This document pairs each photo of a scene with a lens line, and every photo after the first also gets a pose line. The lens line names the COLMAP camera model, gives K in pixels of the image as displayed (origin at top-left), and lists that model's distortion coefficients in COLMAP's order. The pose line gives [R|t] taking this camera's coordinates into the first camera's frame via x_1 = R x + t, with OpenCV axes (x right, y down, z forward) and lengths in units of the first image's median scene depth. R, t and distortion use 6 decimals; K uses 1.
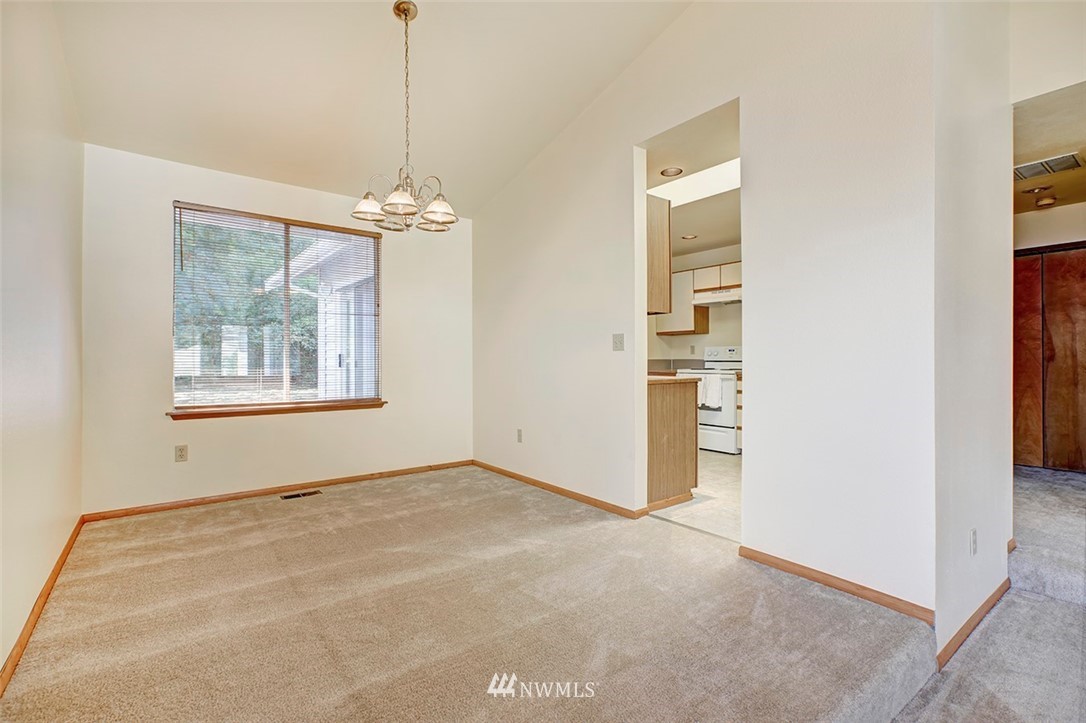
lens RADIAL K [[493.7, 0, 543.0], [0, 493.7, 361.5], [0, 0, 1]] dist [0.061202, 0.000010]
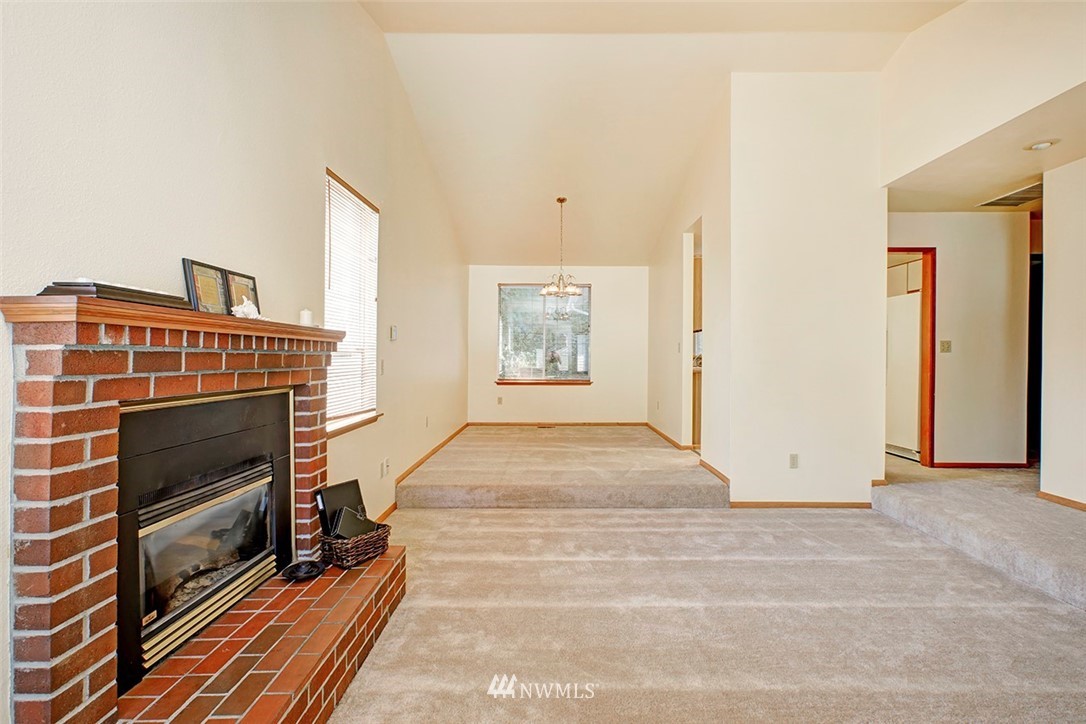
lens RADIAL K [[512.8, 0, 547.8], [0, 512.8, 355.4], [0, 0, 1]] dist [0.000918, 0.000295]
pose [[0.793748, 0.002522, -0.608242, 0.743376], [-0.008040, 0.999948, -0.006346, 0.003537], [0.608194, 0.009927, 0.793726, -0.571328]]
